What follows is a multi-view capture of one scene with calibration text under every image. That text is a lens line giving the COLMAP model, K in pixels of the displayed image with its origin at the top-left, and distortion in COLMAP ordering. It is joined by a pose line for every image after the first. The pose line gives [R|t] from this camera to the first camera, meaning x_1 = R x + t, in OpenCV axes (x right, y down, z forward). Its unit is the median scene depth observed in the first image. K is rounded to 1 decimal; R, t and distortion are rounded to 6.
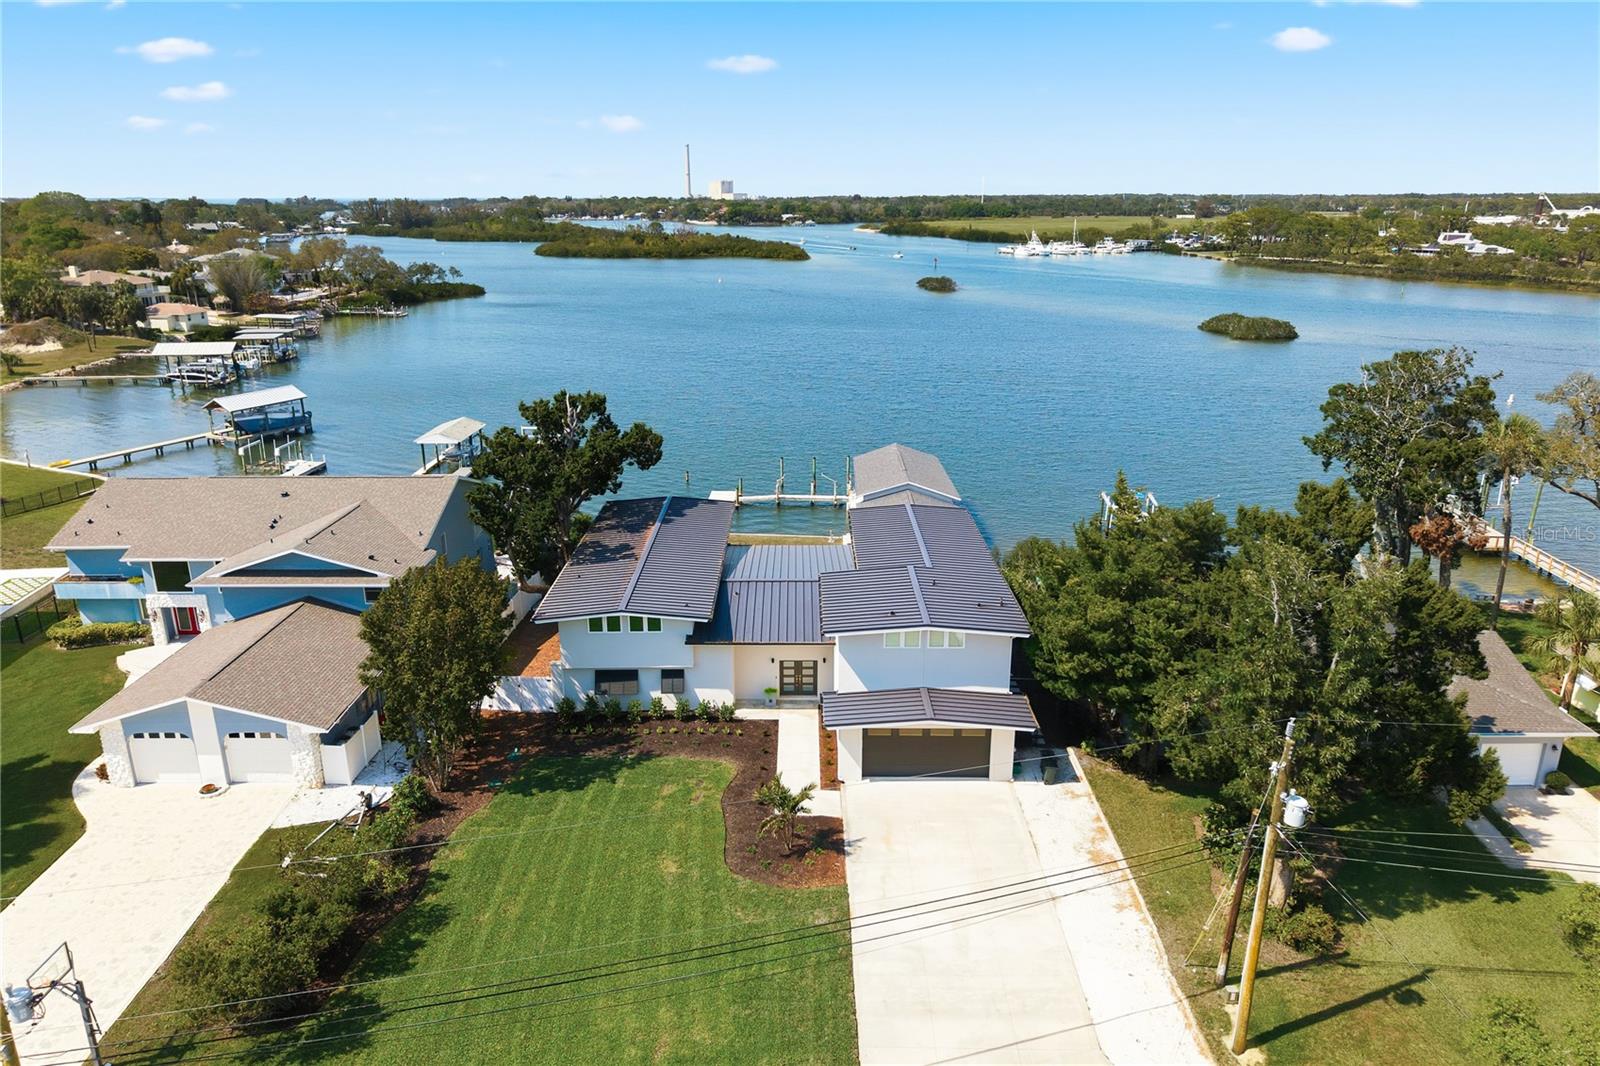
lens RADIAL K [[1069.2, 0, 803.0], [0, 1069.2, 553.2], [0, 0, 1]] dist [0.046021, -0.069355]
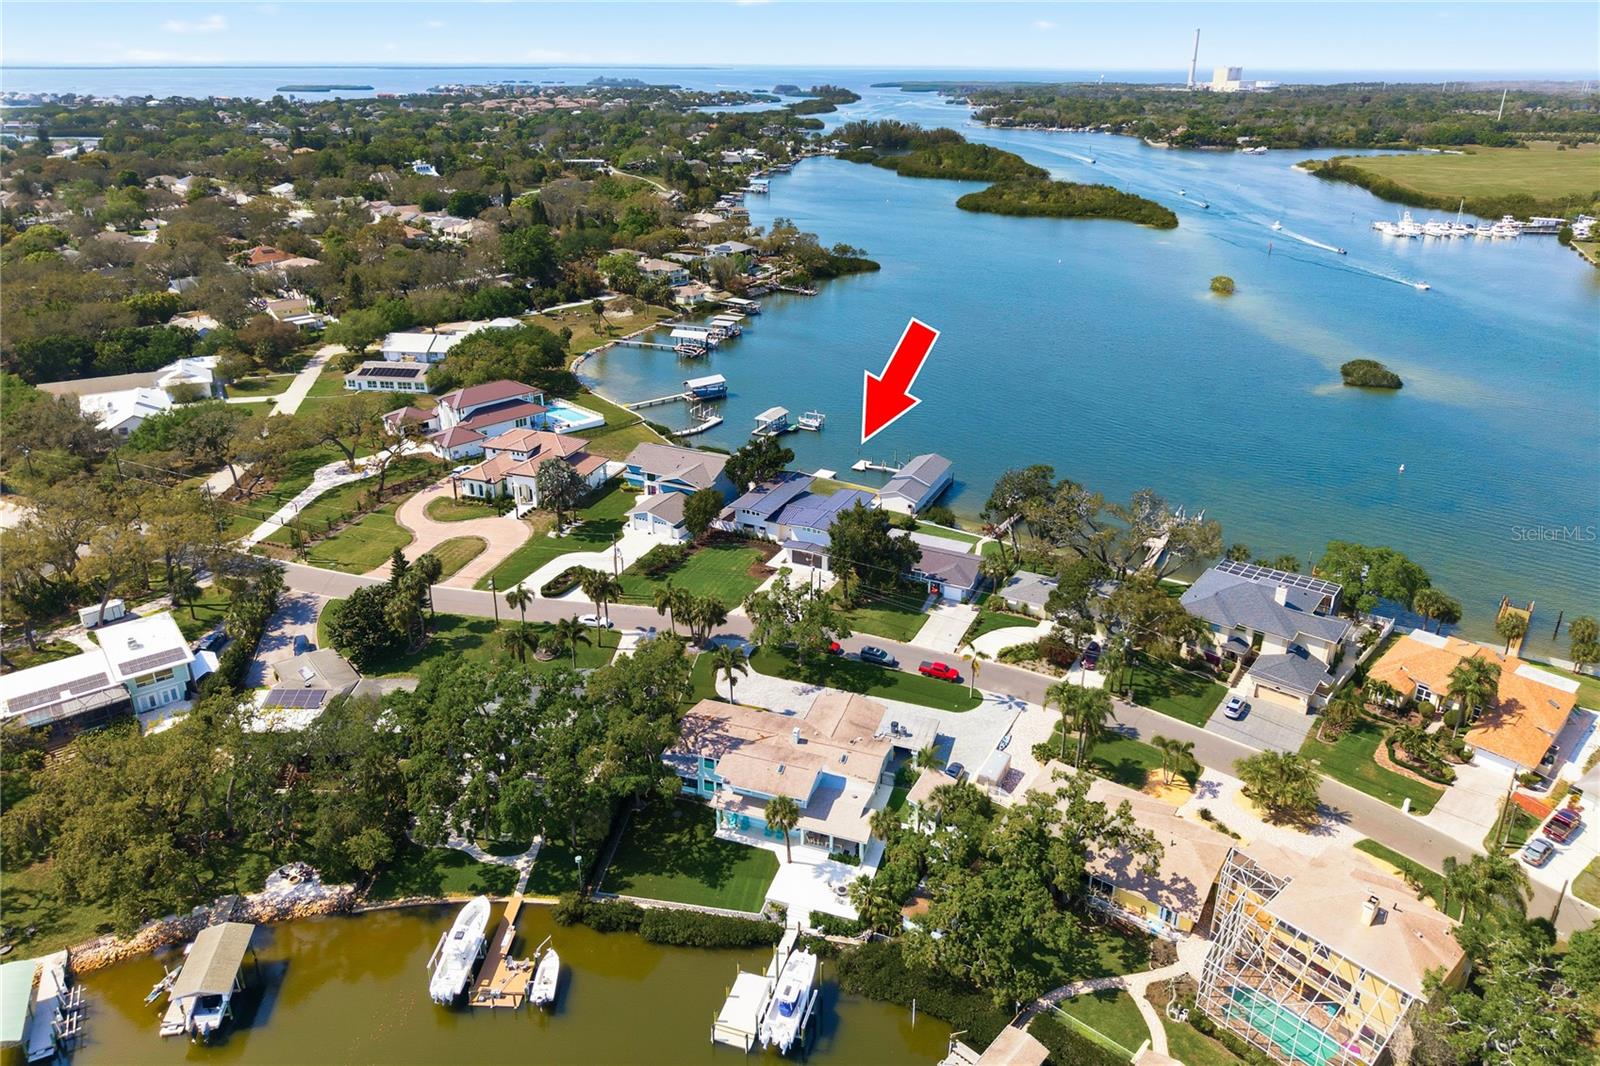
lens RADIAL K [[1069.2, 0, 803.0], [0, 1069.2, 553.2], [0, 0, 1]] dist [0.046021, -0.069355]
pose [[0.900351, 0.191001, -0.391007, 1.408379], [-0.143243, 0.978535, 0.148160, -0.354661], [0.410913, -0.077387, 0.908384, -2.200642]]
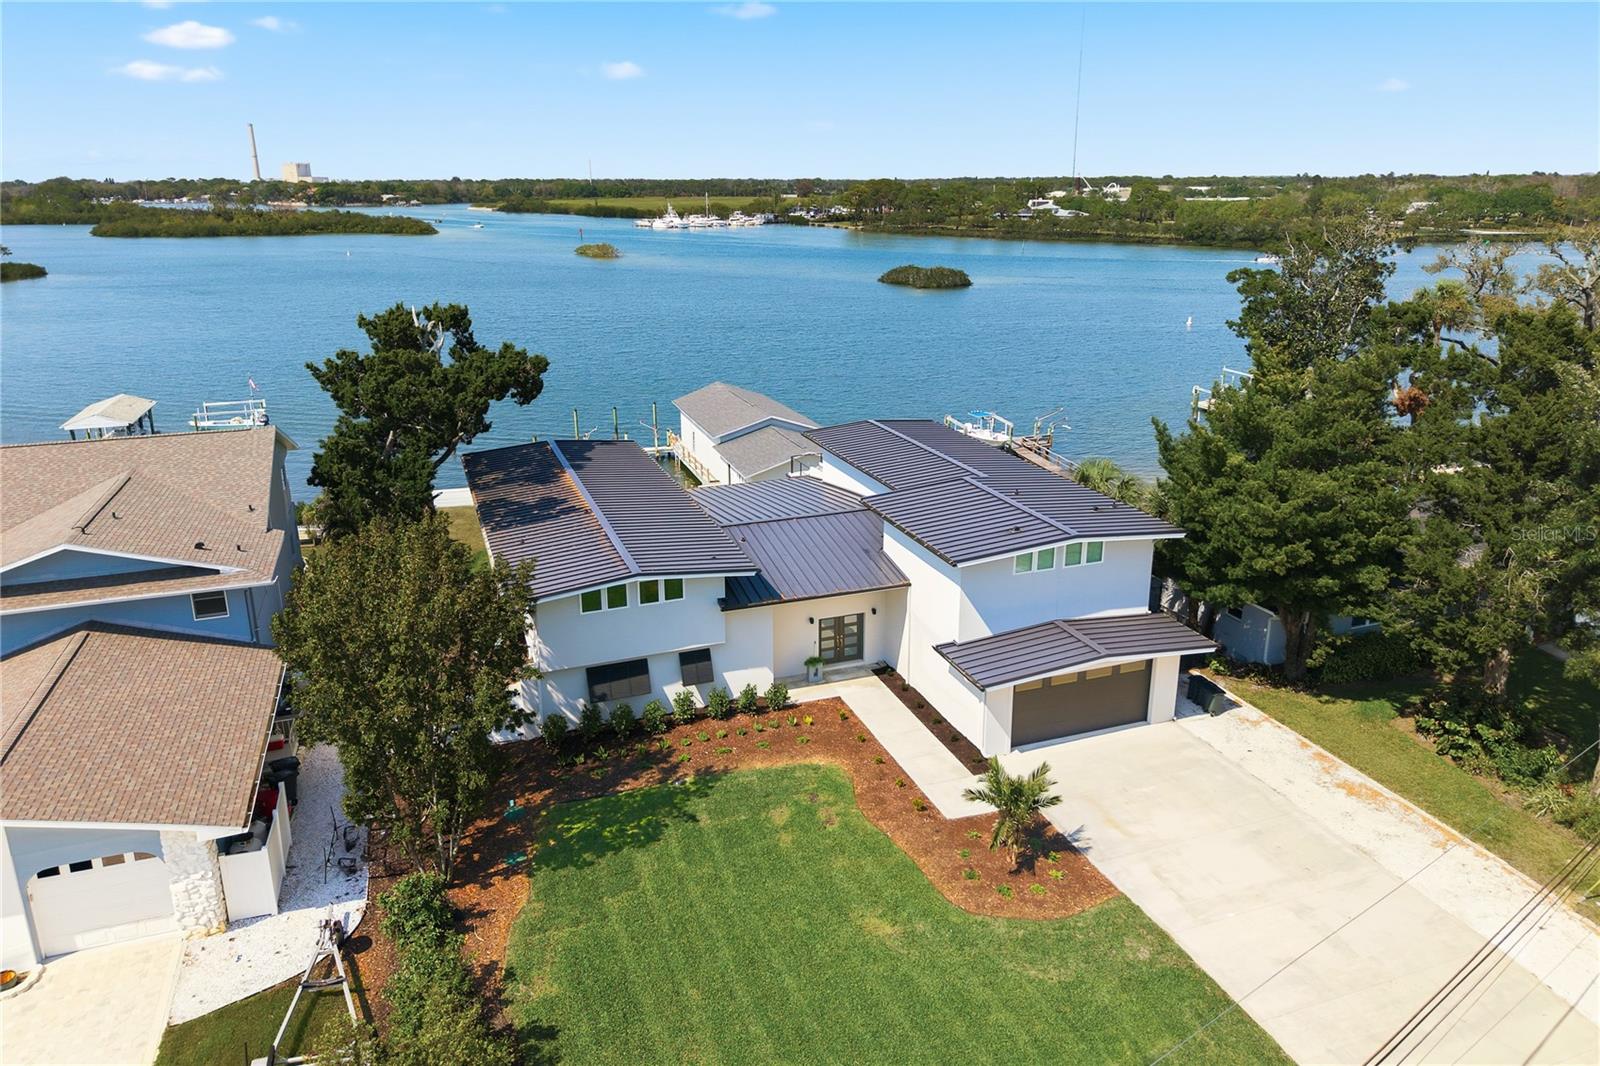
lens RADIAL K [[1070.3, 0, 799.8], [0, 1070.3, 506.4], [0, 0, 1]] dist [0.031611, -0.028920]
pose [[0.937837, -0.103807, 0.331188, -0.278806], [0.113390, 0.993503, -0.009690, 0.027105], [-0.328031, 0.046641, 0.943515, 0.290193]]
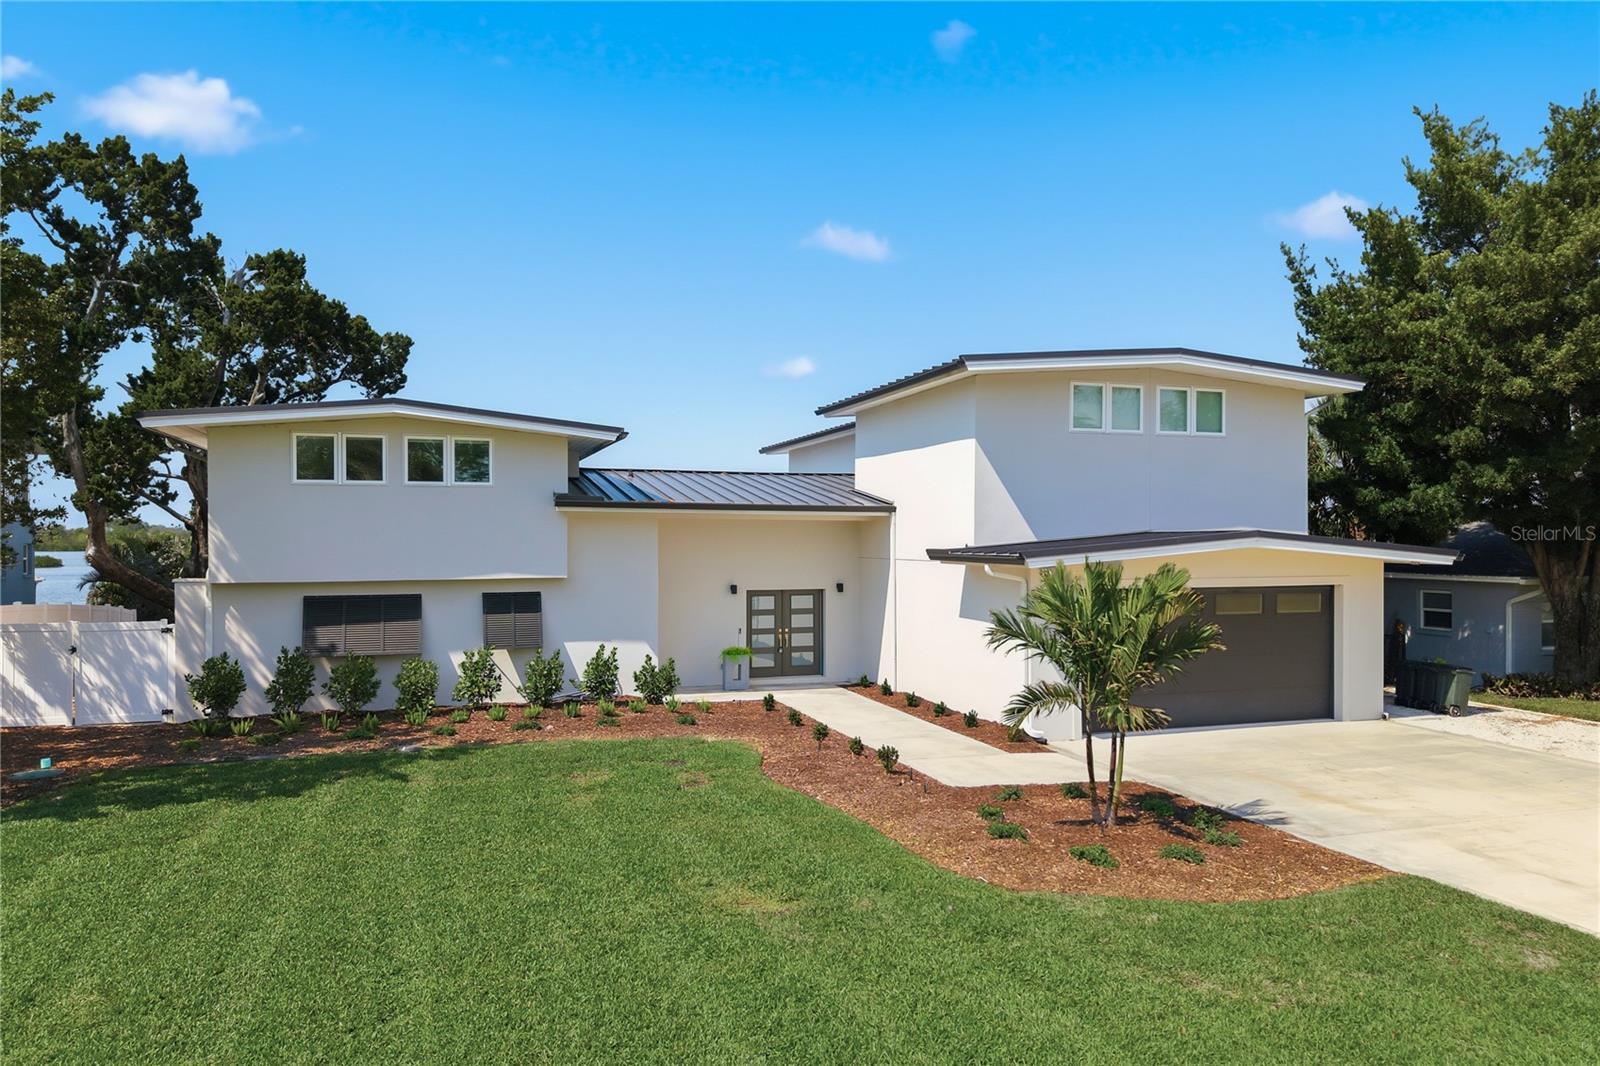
lens RADIAL K [[1069.2, 0, 803.0], [0, 1069.2, 553.2], [0, 0, 1]] dist [0.046021, -0.069355]
pose [[0.949180, -0.007753, 0.314639, -0.142782], [0.104932, 0.950295, -0.293135, 0.222454], [-0.296728, 0.311253, 0.902815, 0.583655]]
